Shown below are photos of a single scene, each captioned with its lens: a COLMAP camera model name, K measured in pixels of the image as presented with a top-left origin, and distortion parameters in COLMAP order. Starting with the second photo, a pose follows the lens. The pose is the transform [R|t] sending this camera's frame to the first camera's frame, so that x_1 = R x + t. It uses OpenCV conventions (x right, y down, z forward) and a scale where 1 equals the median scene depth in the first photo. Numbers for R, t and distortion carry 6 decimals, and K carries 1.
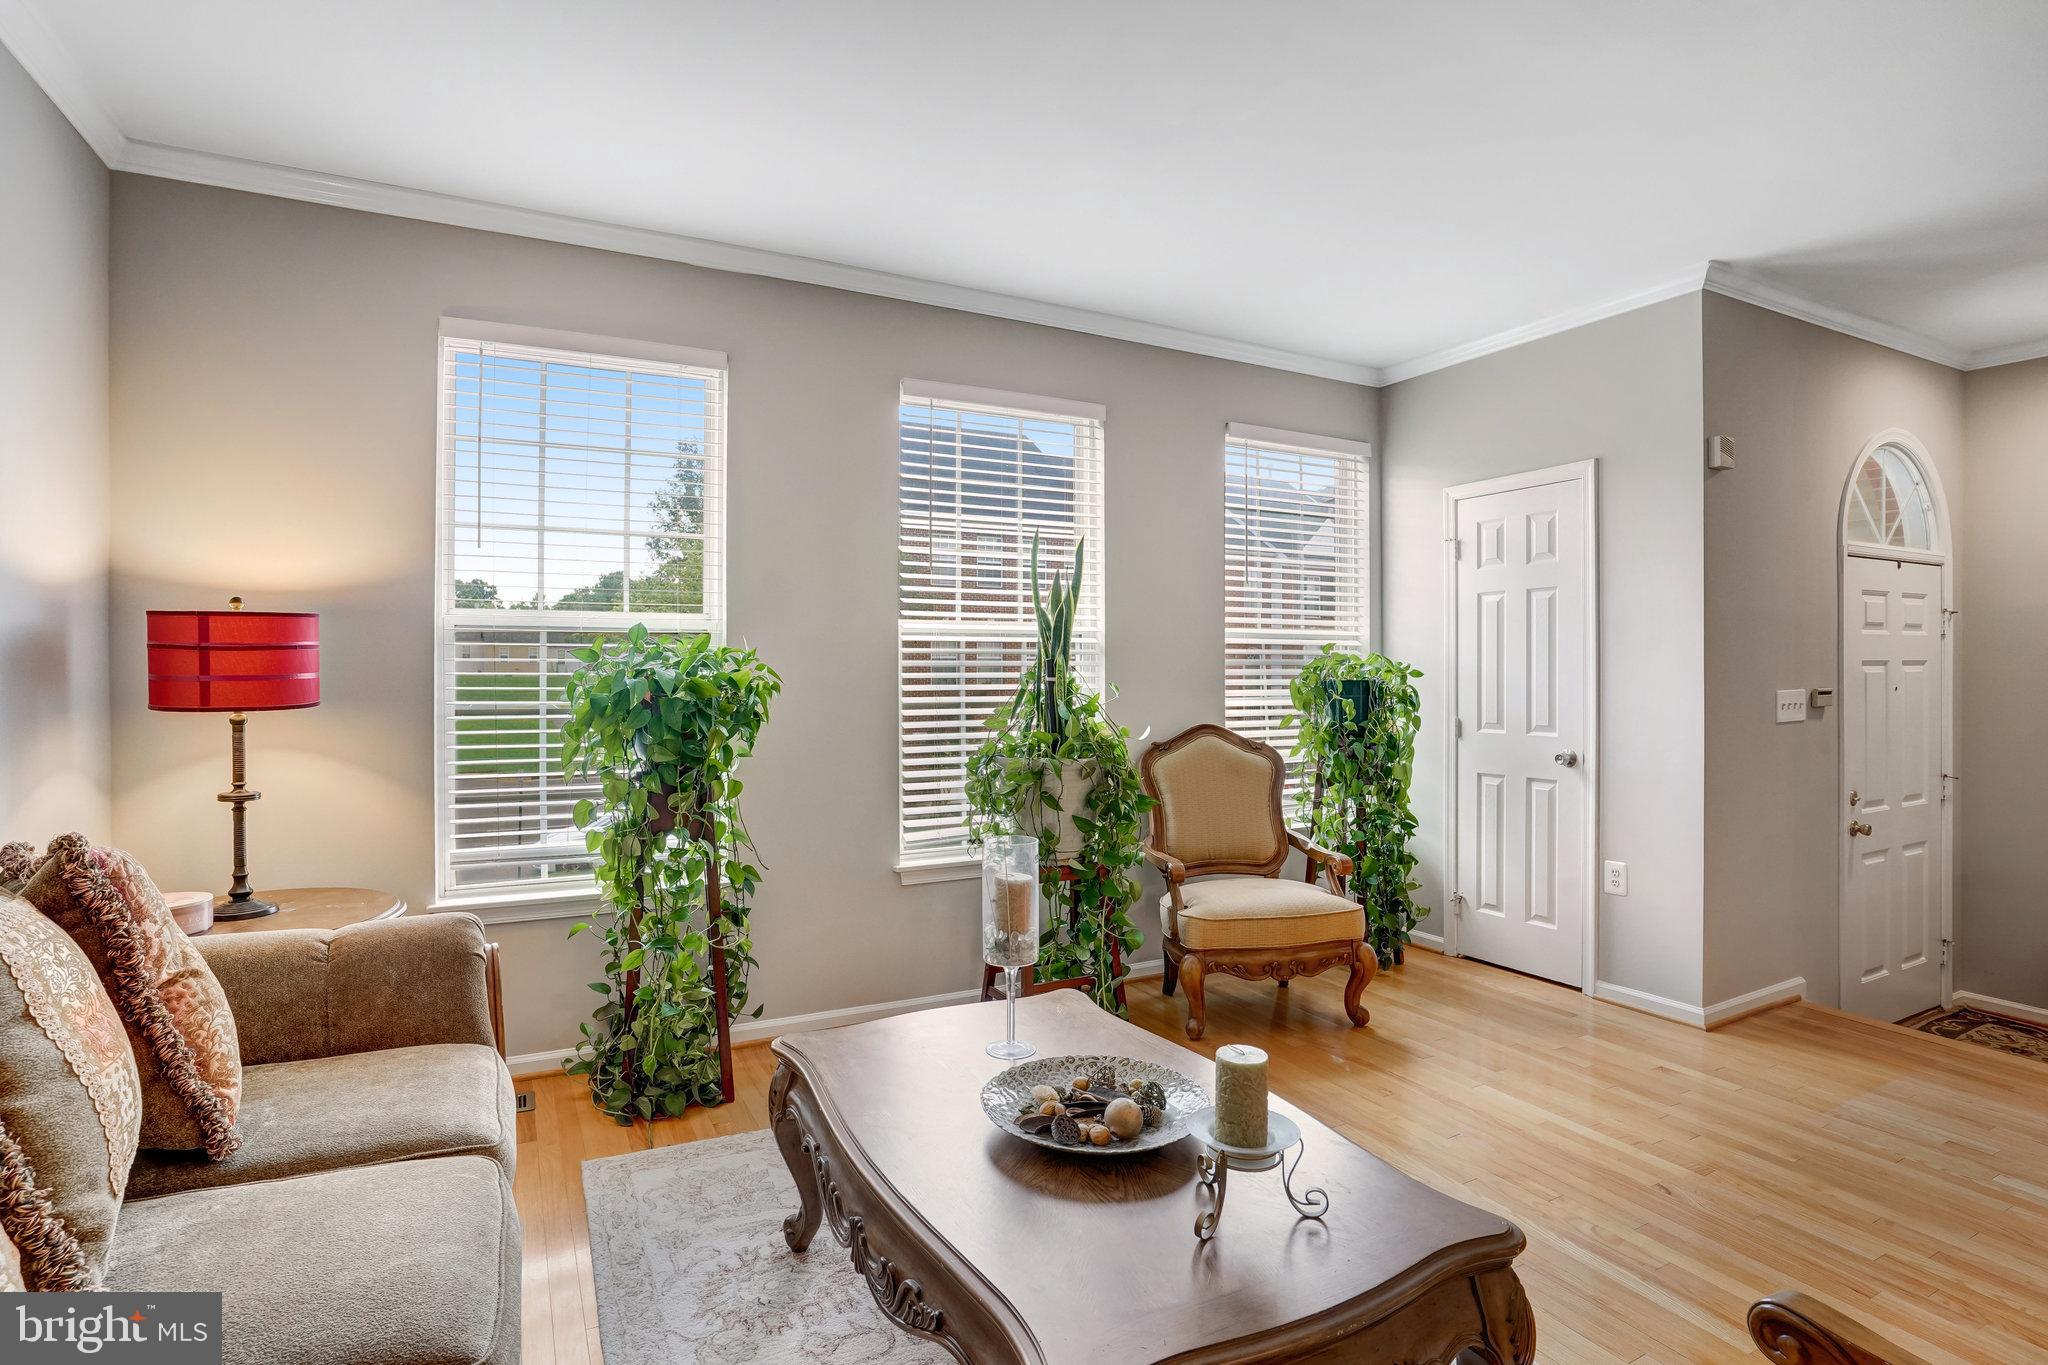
lens RADIAL K [[1041.4, 0, 1017.1], [0, 1041.4, 668.1], [0, 0, 1]] dist [-0.069786, 0.031400]
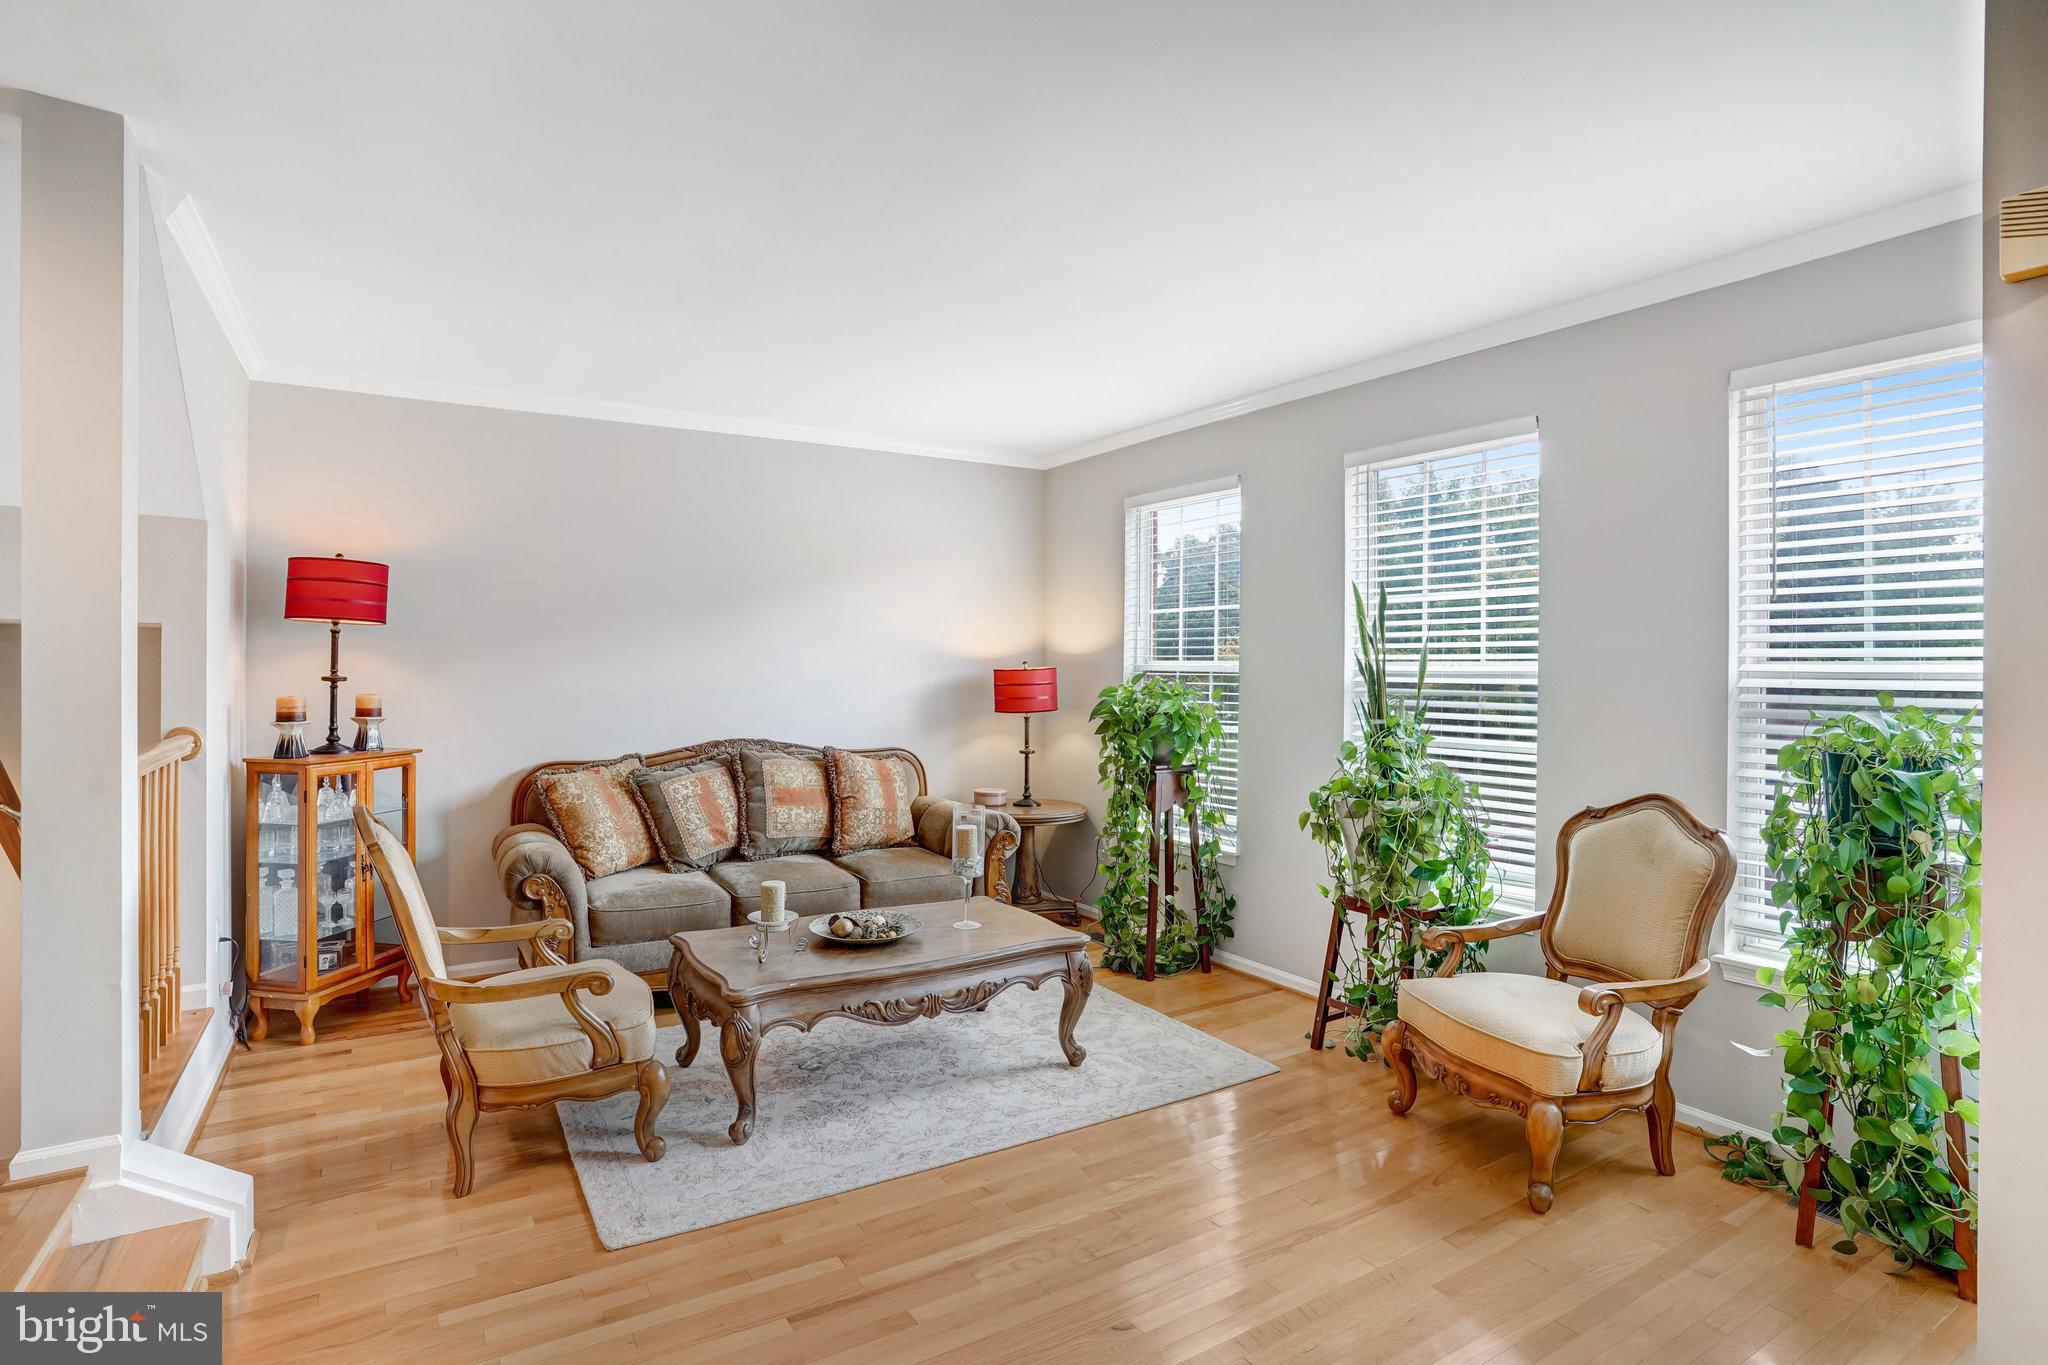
lens RADIAL K [[1041.4, 0, 1017.1], [0, 1041.4, 668.1], [0, 0, 1]] dist [-0.069786, 0.031400]
pose [[0.051638, -0.001207, -0.998665, 1.166606], [-0.014312, 0.999896, -0.001948, -0.040407], [0.998563, 0.014394, 0.051615, 0.648564]]
